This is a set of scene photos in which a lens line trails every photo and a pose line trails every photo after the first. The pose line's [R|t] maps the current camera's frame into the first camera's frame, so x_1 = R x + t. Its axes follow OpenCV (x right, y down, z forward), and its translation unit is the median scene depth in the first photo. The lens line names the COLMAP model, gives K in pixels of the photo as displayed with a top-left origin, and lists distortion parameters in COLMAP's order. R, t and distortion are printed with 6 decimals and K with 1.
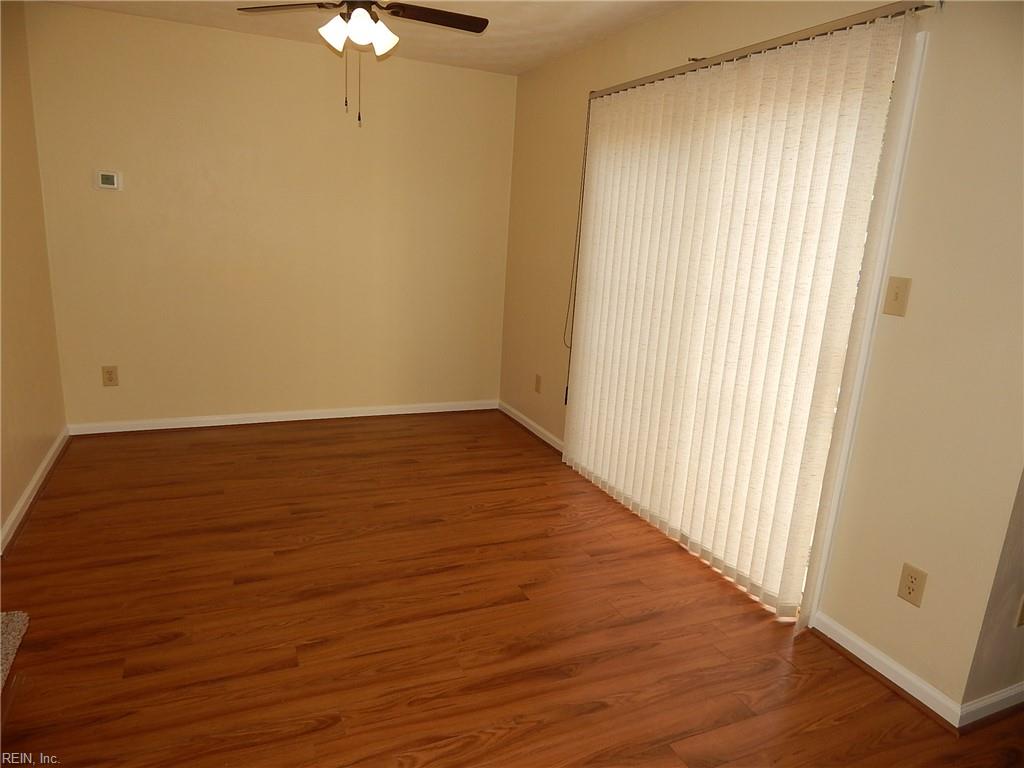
lens RADIAL K [[674.7, 0, 512.0], [0, 674.7, 384.0], [0, 0, 1]] dist [-0.000142, -0.001519]
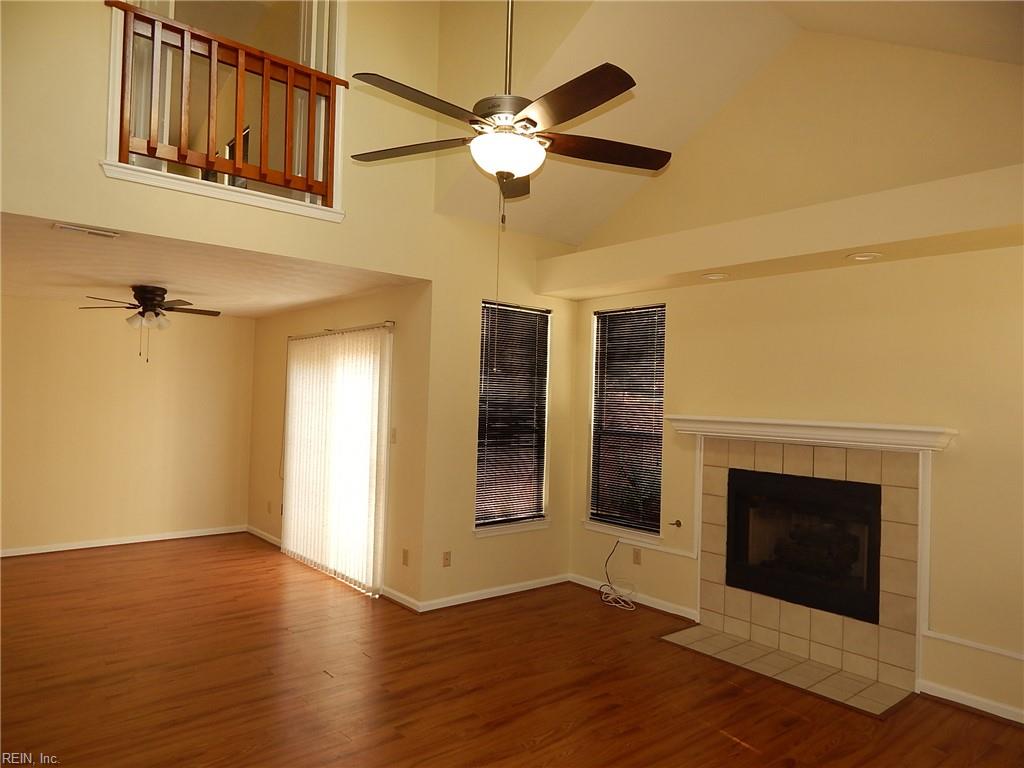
lens RADIAL K [[674.7, 0, 512.0], [0, 674.7, 384.0], [0, 0, 1]] dist [-0.000142, -0.001519]
pose [[0.959146, -0.028529, 0.281470, 0.218521], [0.097533, 0.967255, -0.234318, 0.214217], [-0.265568, 0.252198, 0.930521, -1.006513]]
